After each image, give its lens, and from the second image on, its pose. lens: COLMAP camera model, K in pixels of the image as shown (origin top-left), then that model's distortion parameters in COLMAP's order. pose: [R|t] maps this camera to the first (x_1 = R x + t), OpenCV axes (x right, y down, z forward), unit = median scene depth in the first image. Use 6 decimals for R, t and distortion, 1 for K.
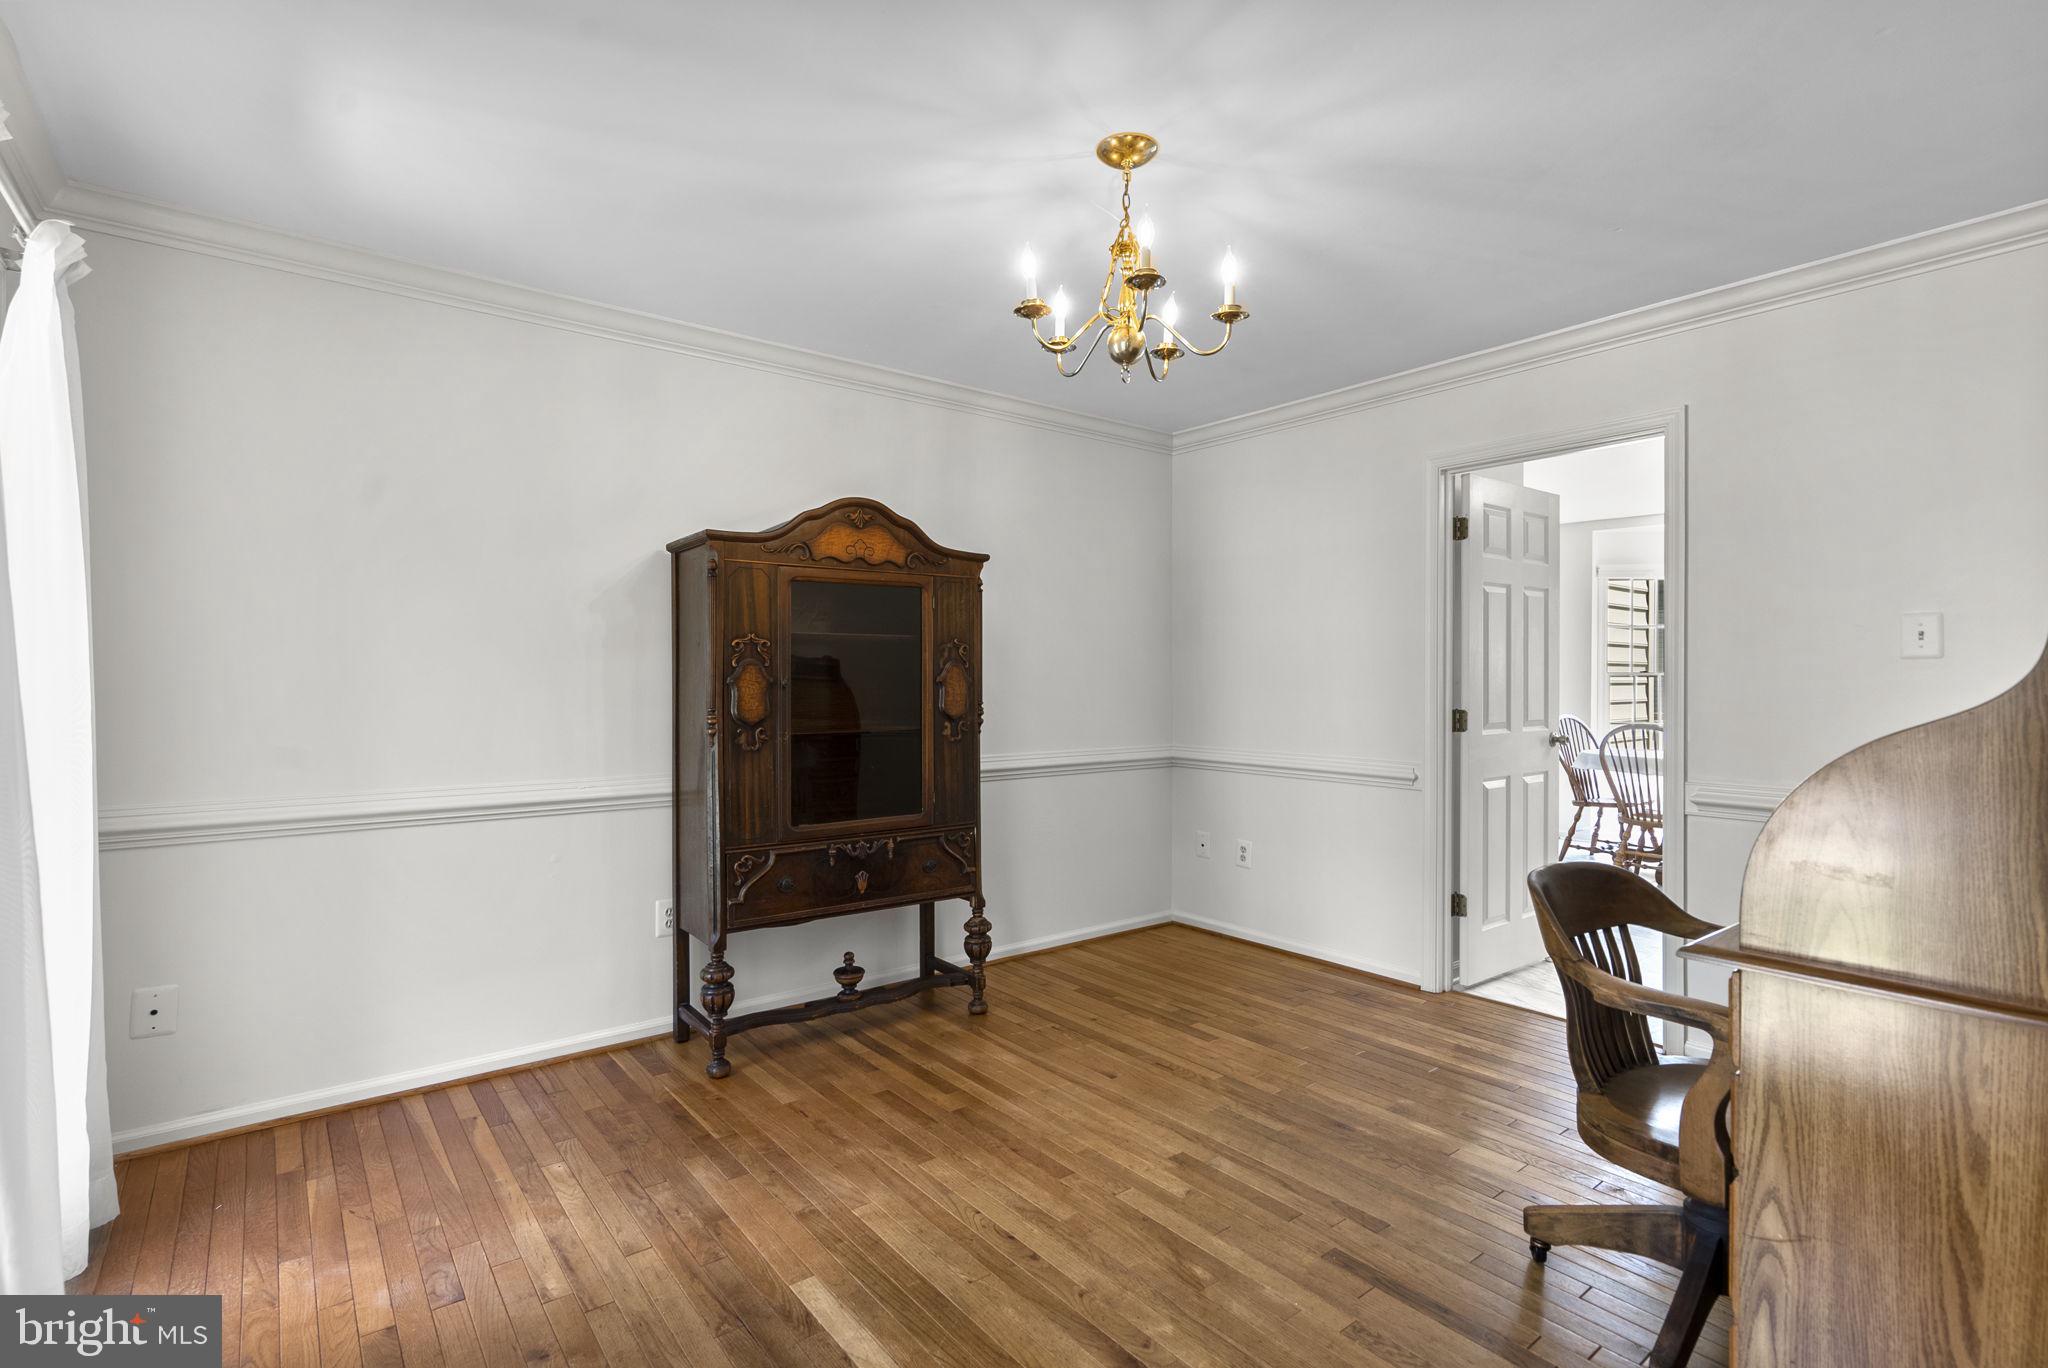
lens RADIAL K [[970.3, 0, 1026.0], [0, 970.3, 680.1], [0, 0, 1]] dist [0.000091, -0.000787]
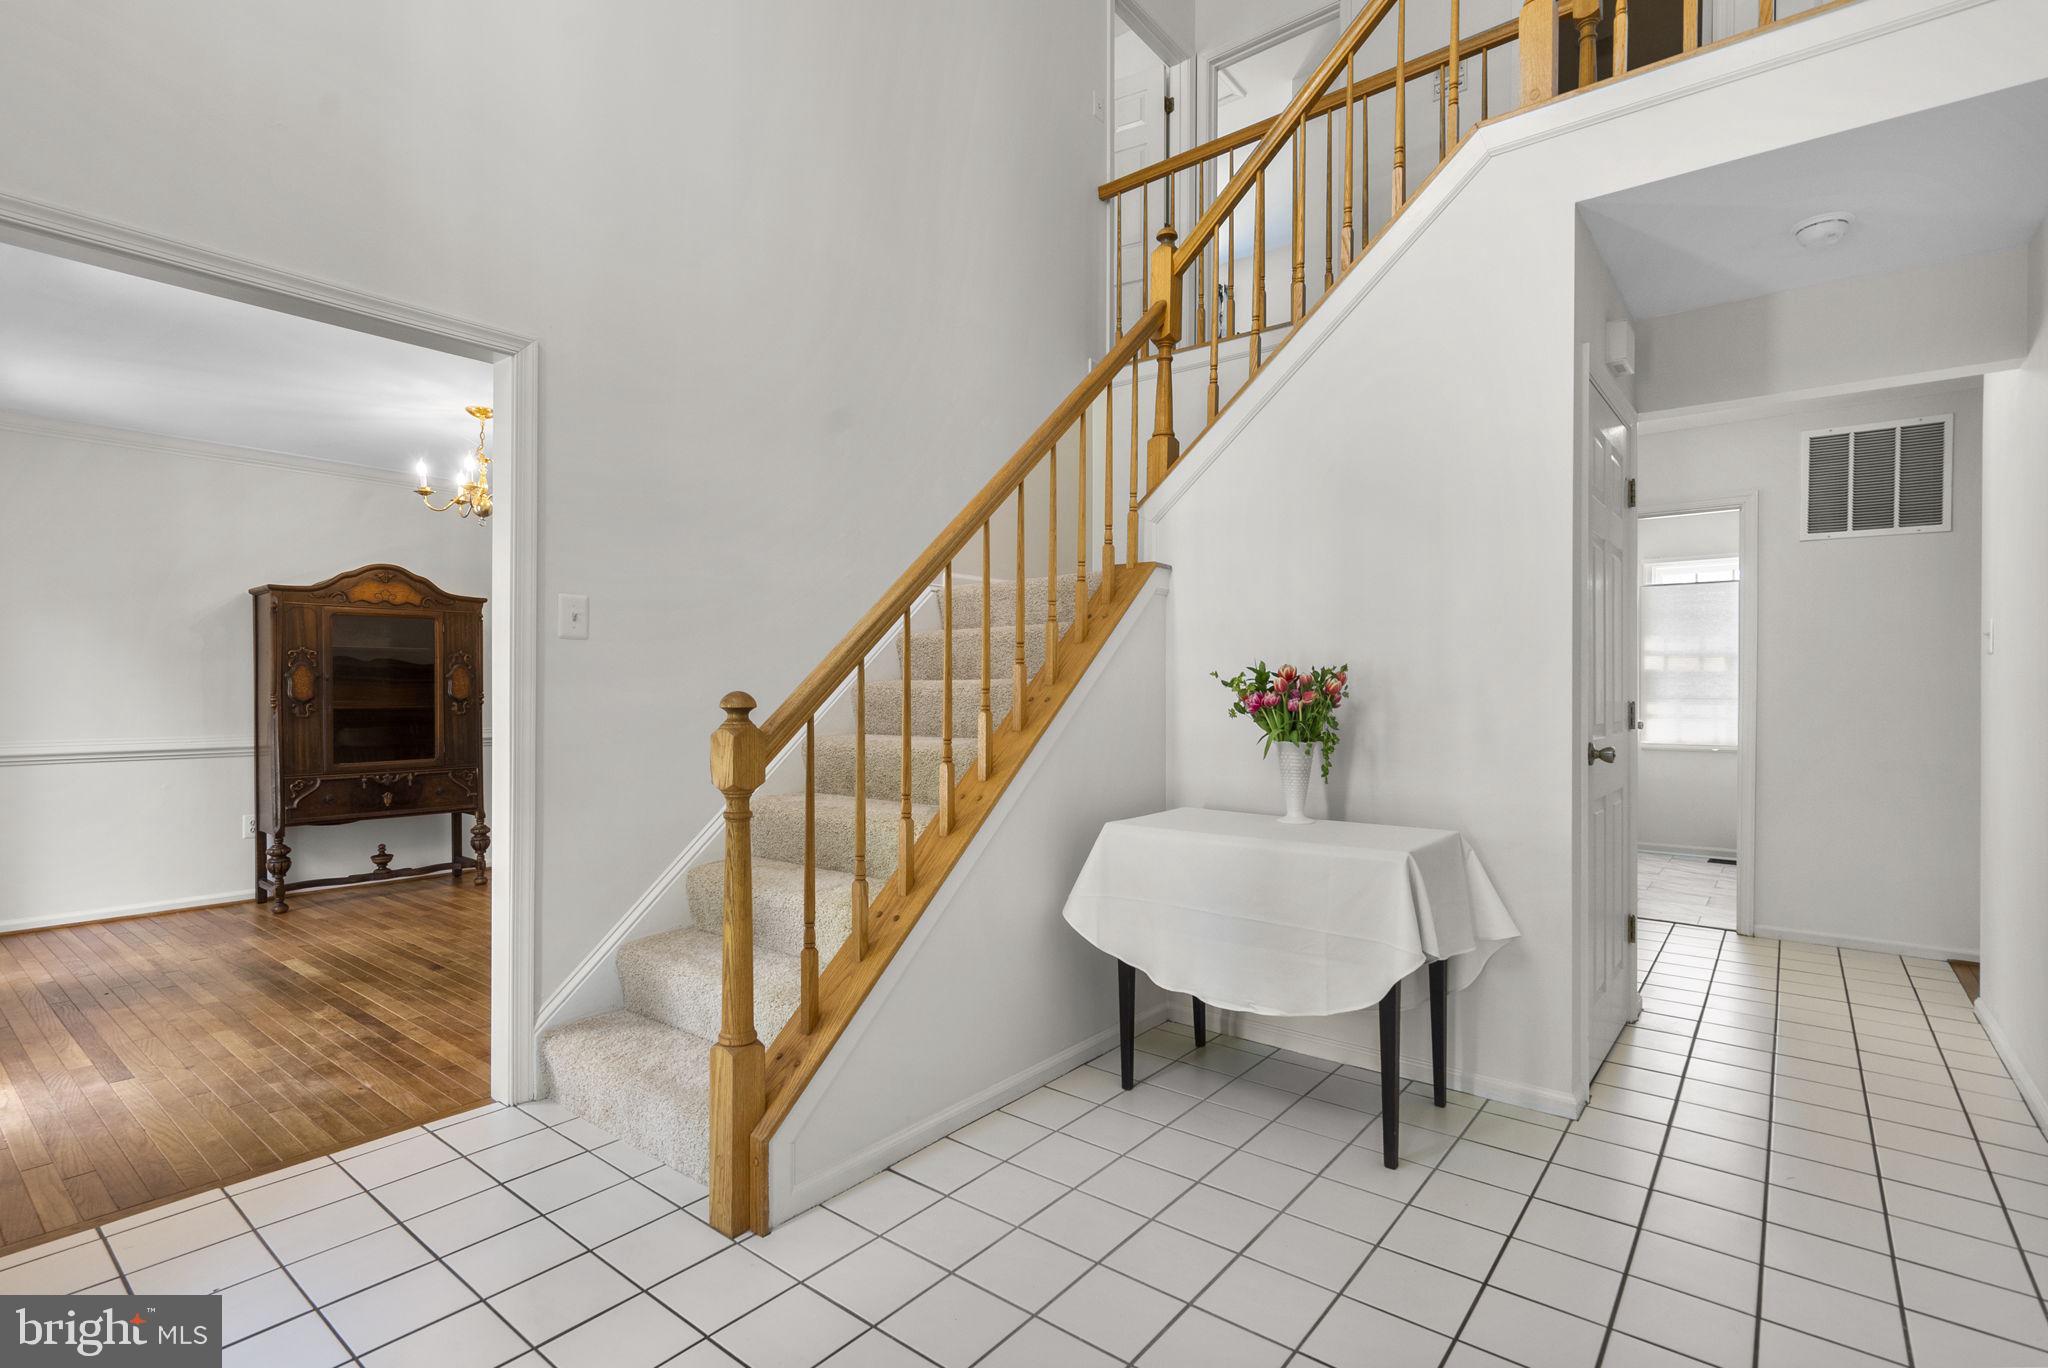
lens RADIAL K [[970.3, 0, 1020.3], [0, 970.3, 694.4], [0, 0, 1]] dist [0.000091, -0.000787]
pose [[0.974190, 0.000513, 0.225729, 0.502229], [-0.001976, 0.999978, 0.006253, 0.019247], [-0.225721, -0.006537, 0.974170, -0.834306]]
